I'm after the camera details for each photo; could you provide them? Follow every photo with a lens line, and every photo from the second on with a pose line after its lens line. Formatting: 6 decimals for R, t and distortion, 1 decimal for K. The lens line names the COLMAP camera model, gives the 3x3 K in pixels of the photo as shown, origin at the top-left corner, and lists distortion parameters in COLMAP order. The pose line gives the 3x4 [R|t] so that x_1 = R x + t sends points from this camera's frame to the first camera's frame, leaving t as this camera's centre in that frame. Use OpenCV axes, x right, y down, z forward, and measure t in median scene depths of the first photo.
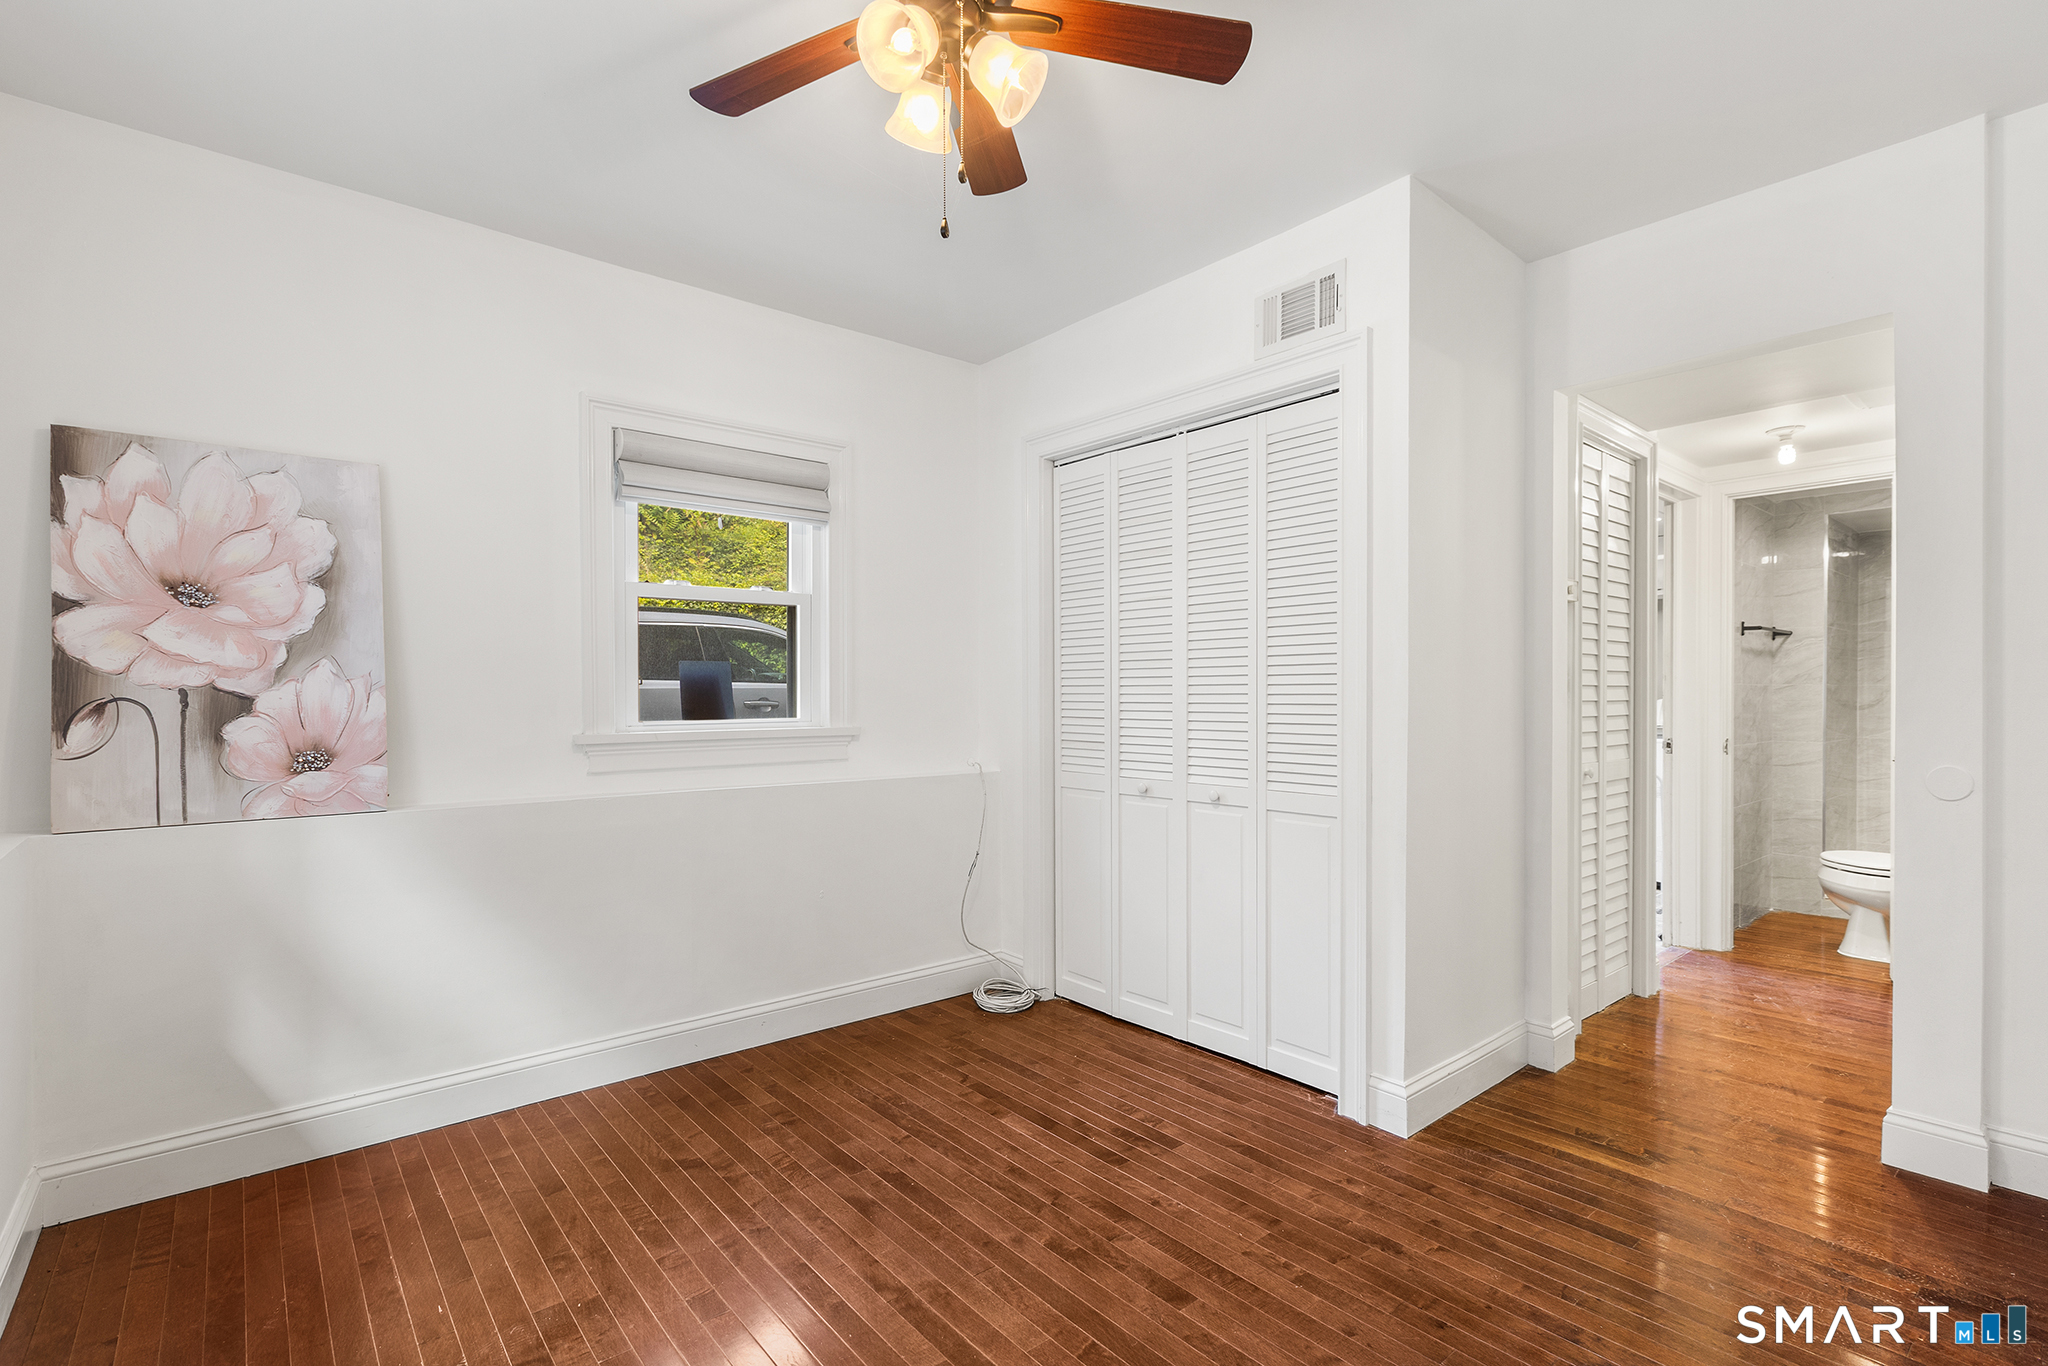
lens RADIAL K [[941.0, 0, 1035.8], [0, 941.0, 694.0], [0, 0, 1]] dist [0.005264, -0.000311]
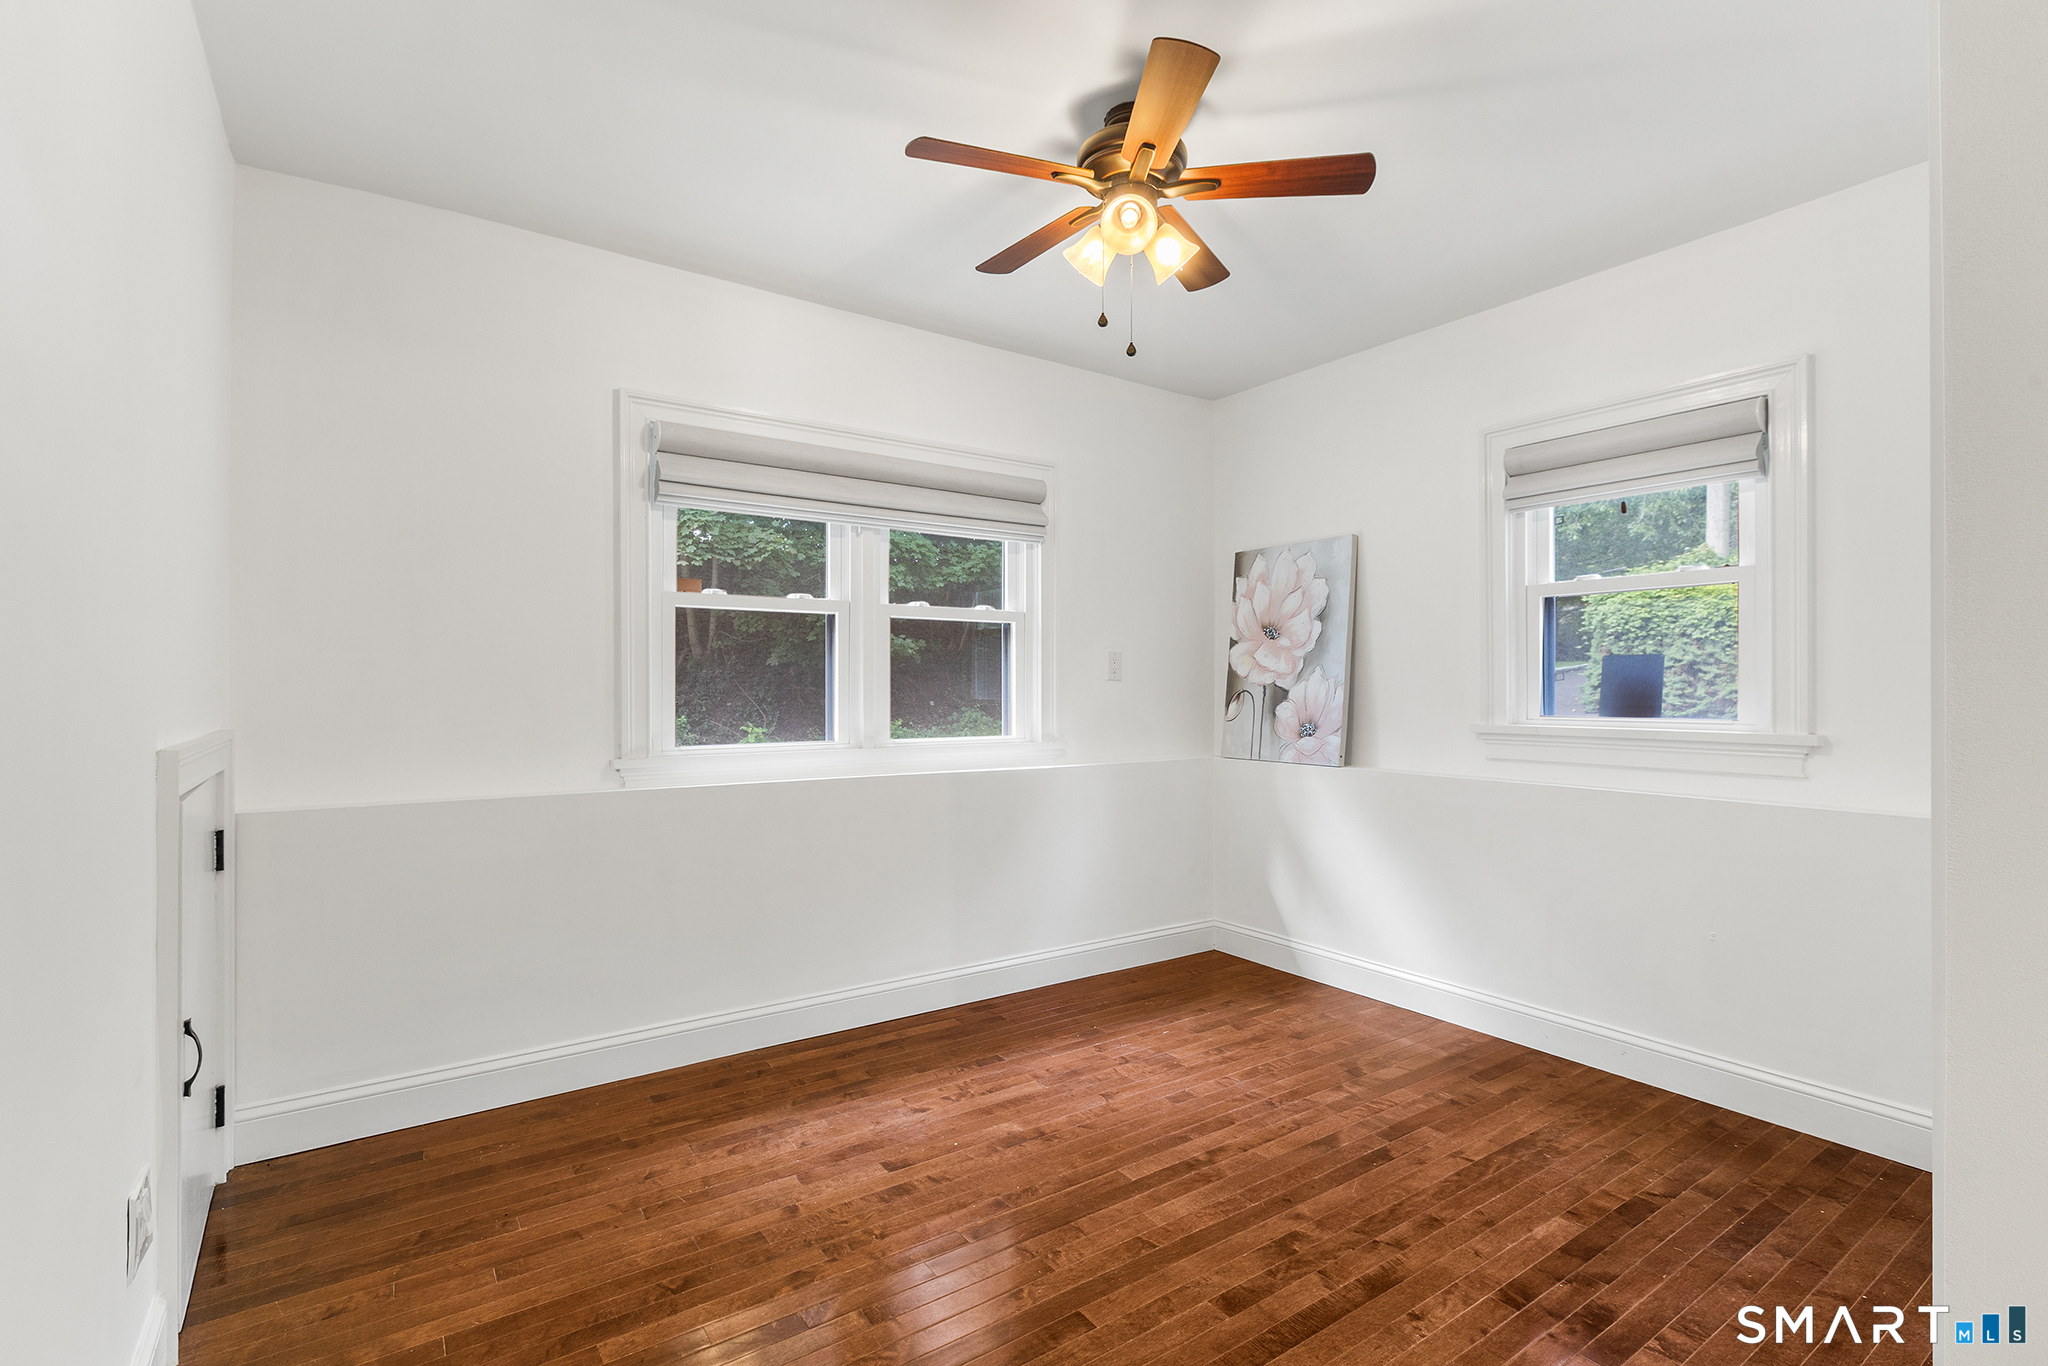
lens RADIAL K [[941.0, 0, 1032.8], [0, 941.0, 682.0], [0, 0, 1]] dist [0.005264, -0.000311]
pose [[-0.079743, -0.006225, -0.996796, 0.881786], [-0.005332, 0.999969, -0.005819, 0.000774], [0.996801, 0.004851, -0.079774, 0.670103]]
